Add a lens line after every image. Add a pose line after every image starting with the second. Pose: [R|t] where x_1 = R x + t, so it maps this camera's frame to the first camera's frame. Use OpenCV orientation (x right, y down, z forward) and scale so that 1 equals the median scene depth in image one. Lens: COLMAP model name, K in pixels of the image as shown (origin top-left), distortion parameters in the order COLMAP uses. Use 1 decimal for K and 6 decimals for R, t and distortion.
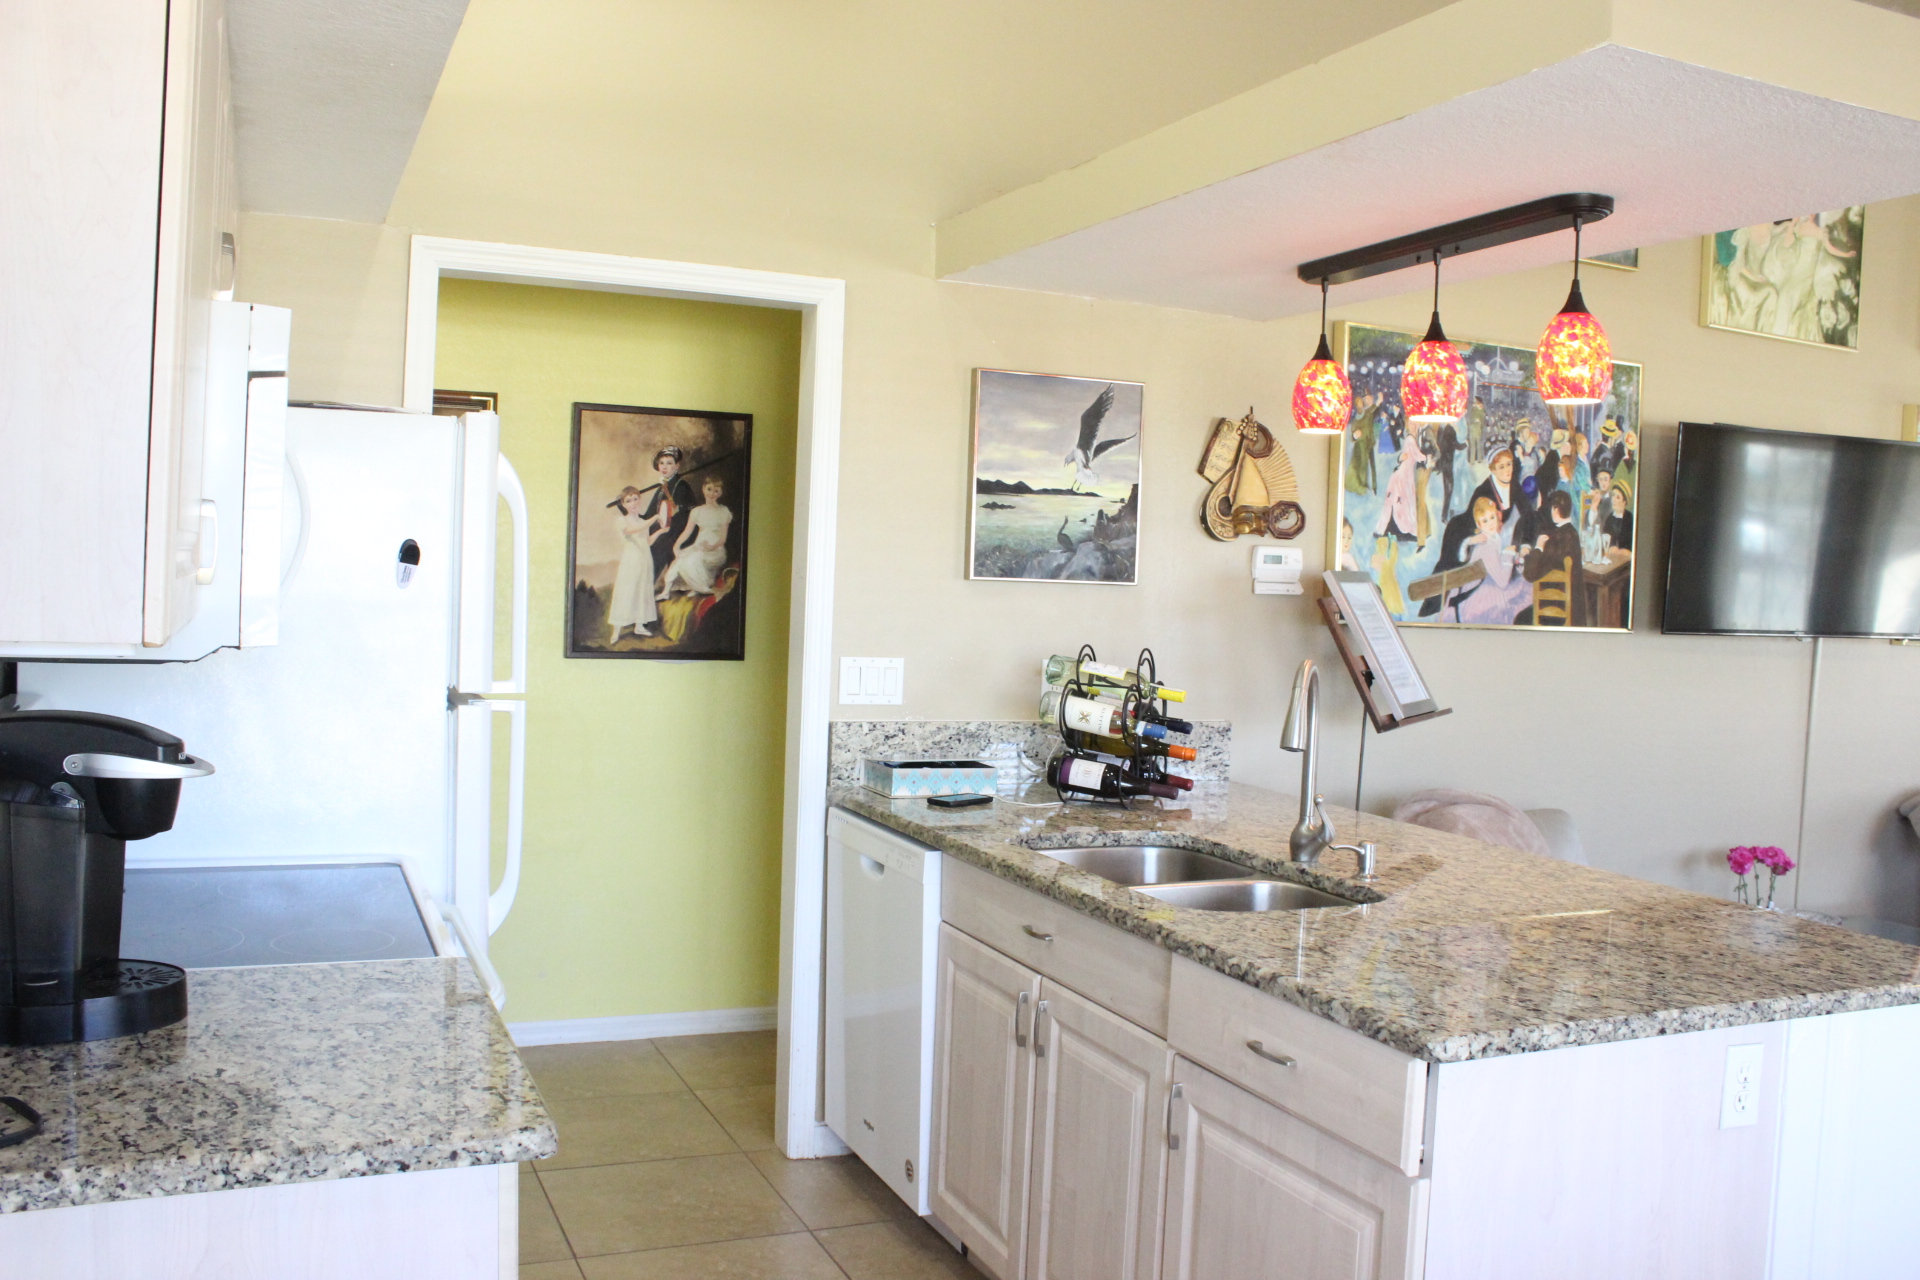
lens RADIAL K [[1647.8, 0, 978.2], [0, 1647.8, 619.7], [0, 0, 1]] dist [-0.163885, 0.150490]
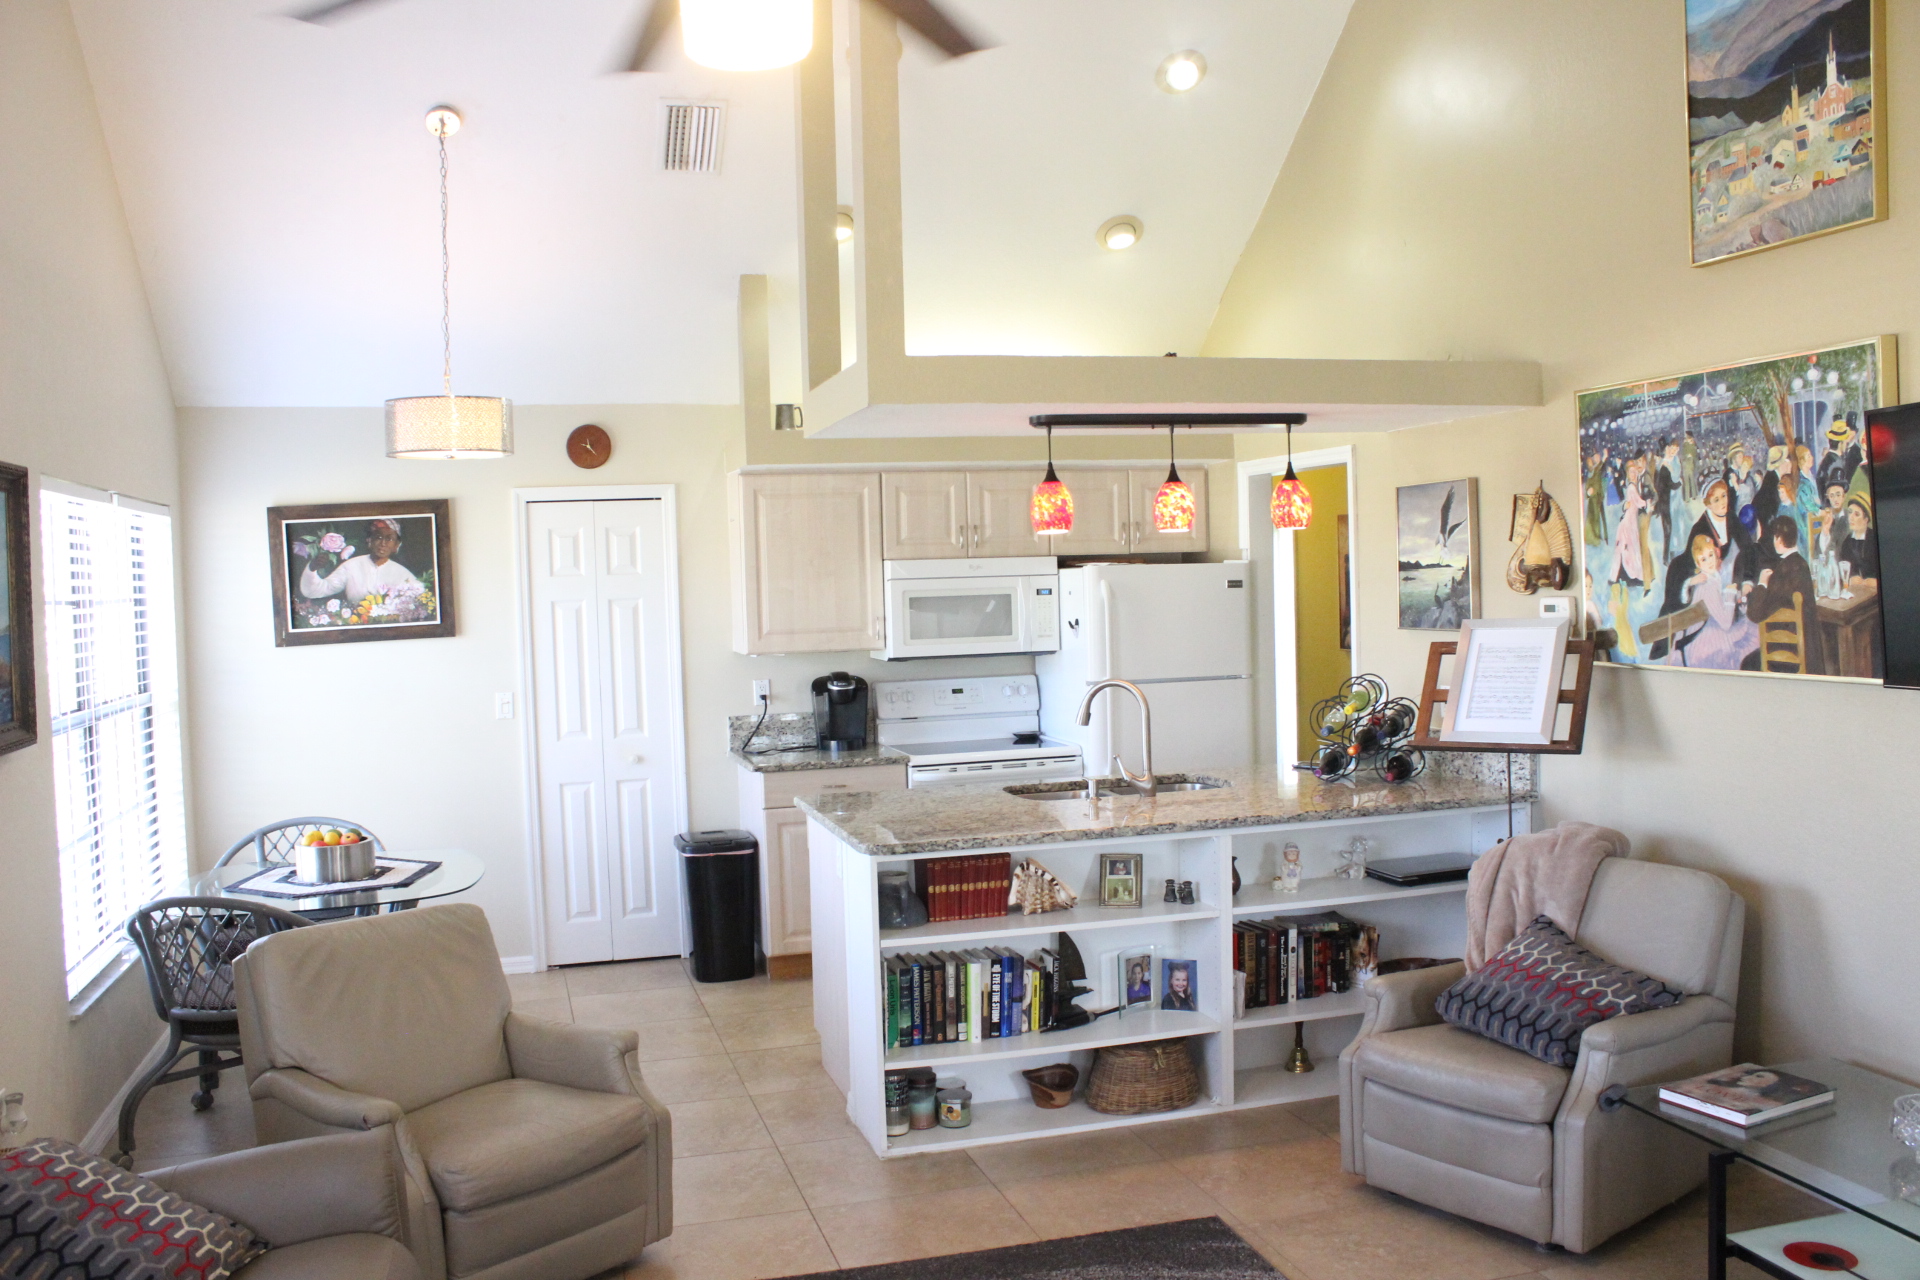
lens RADIAL K [[1647.8, 0, 978.2], [0, 1647.8, 619.7], [0, 0, 1]] dist [-0.163885, 0.150490]
pose [[-0.142991, -0.009827, -0.989675, 1.403684], [-0.005495, 0.999943, -0.009135, -0.016064], [0.989709, 0.004132, -0.143037, 0.773369]]
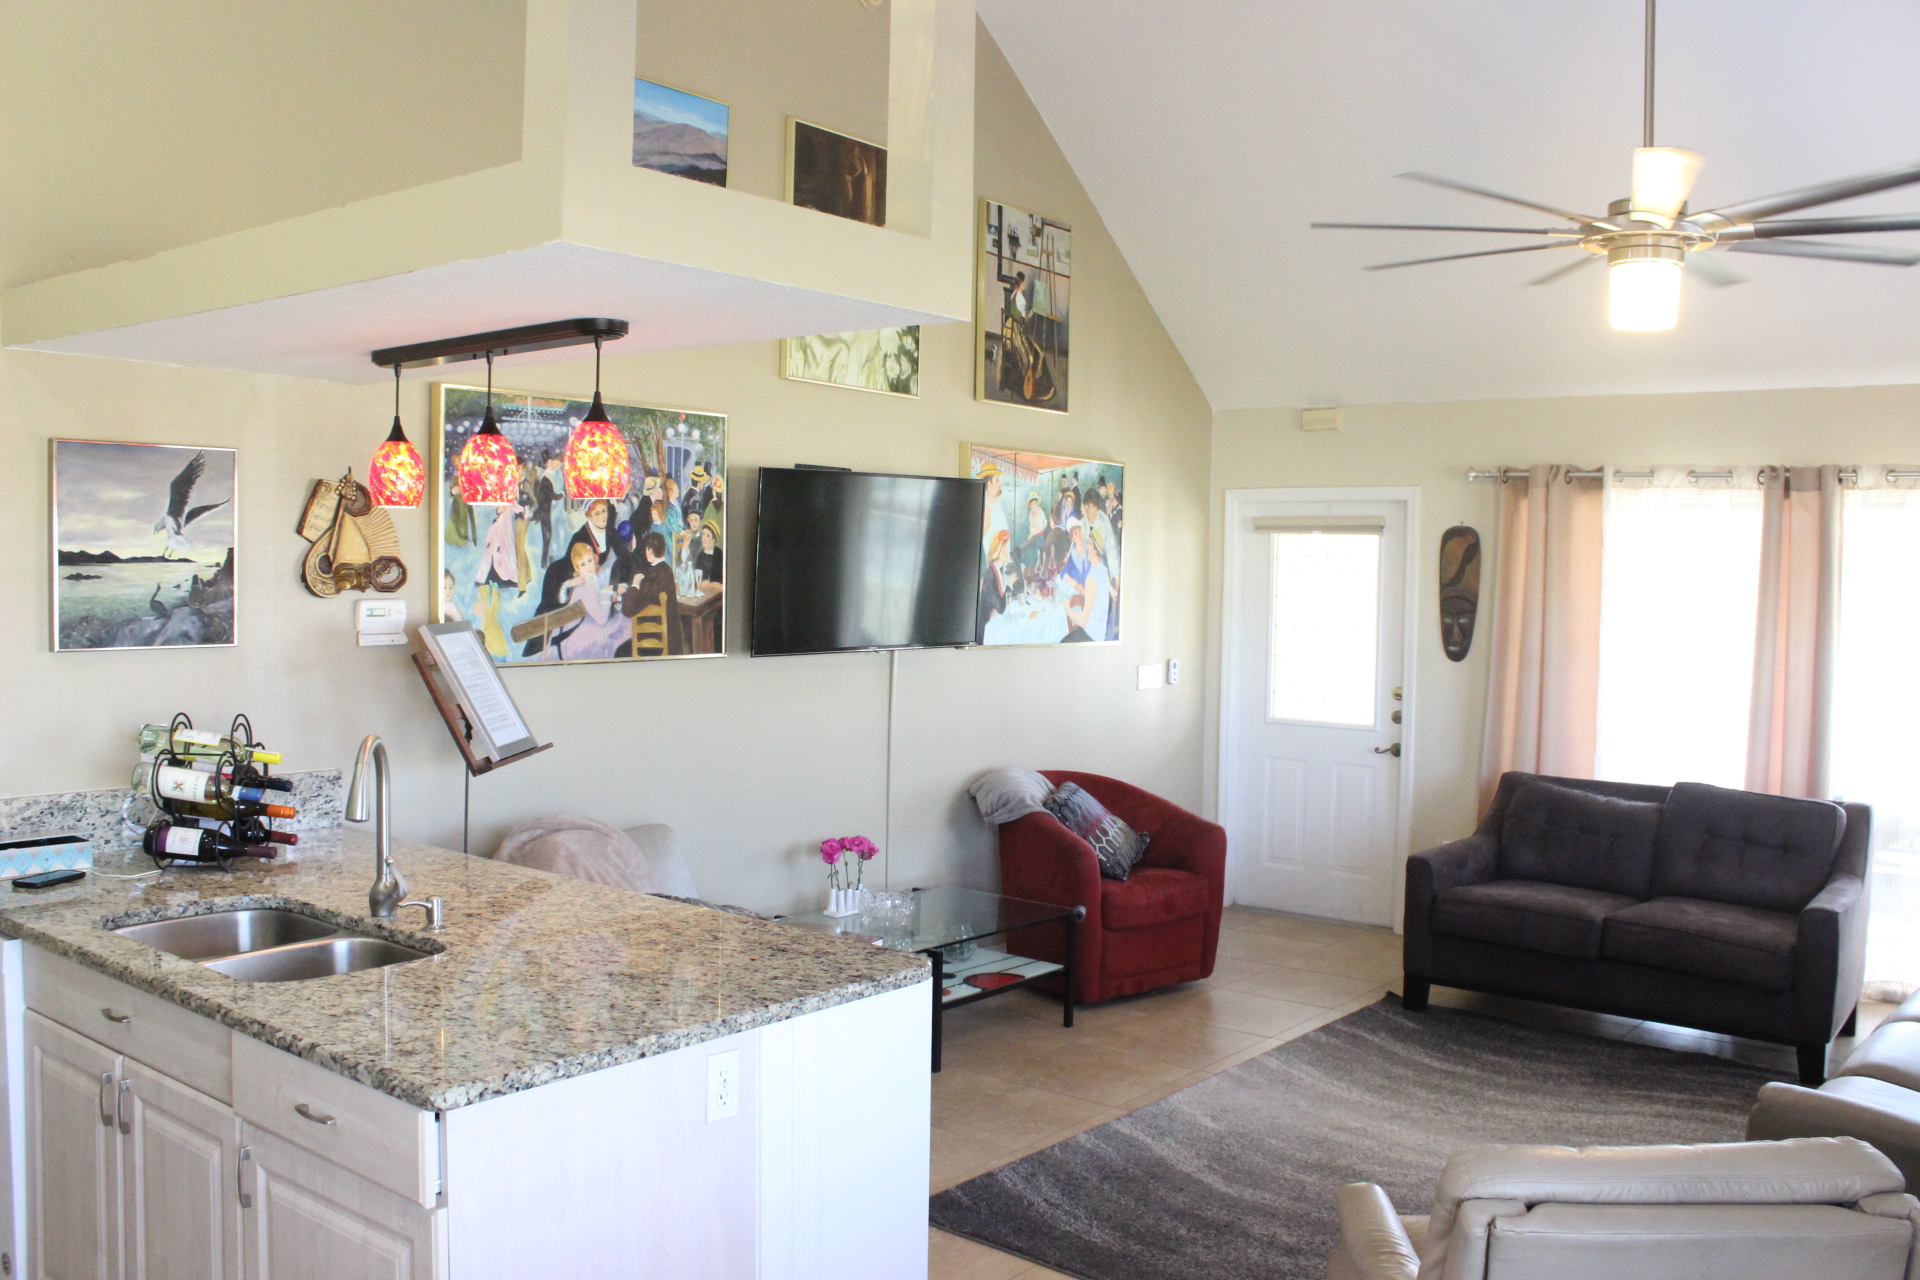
lens RADIAL K [[1647.8, 0, 978.2], [0, 1647.8, 619.7], [0, 0, 1]] dist [-0.163885, 0.150490]
pose [[0.887049, -0.042316, 0.459732, 0.046818], [0.035661, 0.999096, 0.023155, -0.042942], [-0.460296, -0.004145, 0.887756, -0.098217]]
